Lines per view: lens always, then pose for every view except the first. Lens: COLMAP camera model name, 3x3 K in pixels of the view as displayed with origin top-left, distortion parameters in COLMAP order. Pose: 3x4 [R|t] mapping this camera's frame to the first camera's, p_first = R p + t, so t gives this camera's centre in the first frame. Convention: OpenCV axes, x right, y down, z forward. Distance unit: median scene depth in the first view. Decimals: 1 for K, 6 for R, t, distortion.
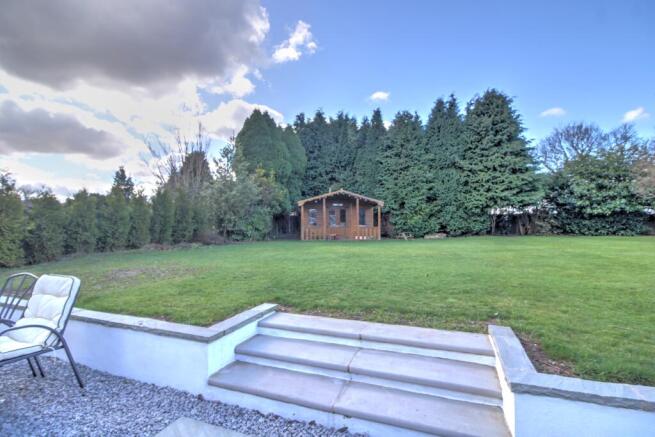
lens RADIAL K [[307.8, 0, 330.6], [0, 307.8, 216.2], [0, 0, 1]] dist [-0.002588, -0.000664]
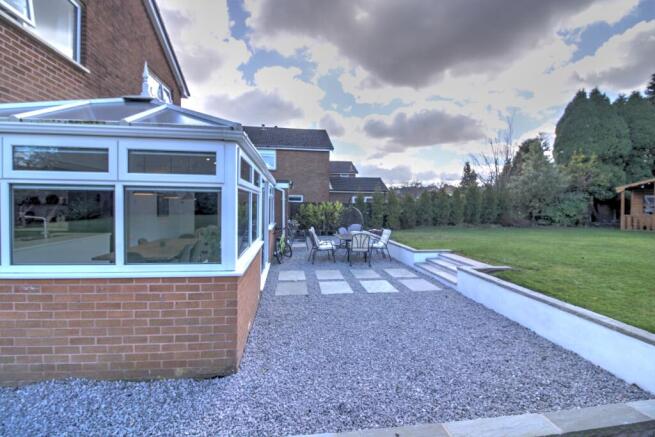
lens RADIAL K [[307.8, 0, 330.6], [0, 307.8, 216.2], [0, 0, 1]] dist [-0.002588, -0.000664]
pose [[0.475083, 0.040235, -0.879020, 0.229331], [0.016390, 0.998376, 0.054557, -0.019517], [0.879788, -0.040326, 0.473652, -0.149535]]
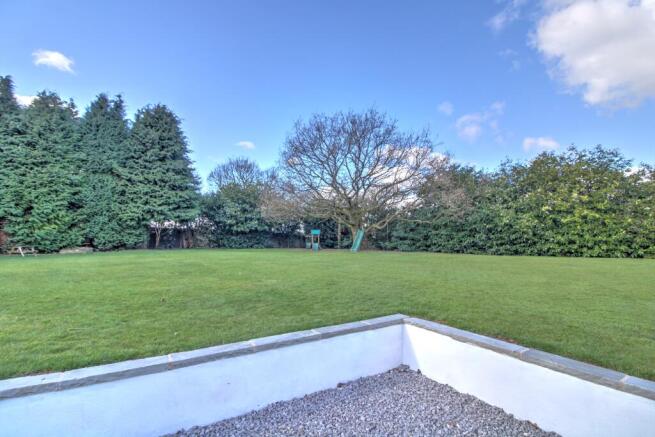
lens RADIAL K [[307.8, 0, 330.6], [0, 307.8, 216.2], [0, 0, 1]] dist [-0.002588, -0.000664]
pose [[0.598163, 0.075924, 0.797770, 0.079447], [-0.039338, 0.997084, -0.065398, -0.001054], [-0.800408, 0.007736, 0.599405, -0.056734]]
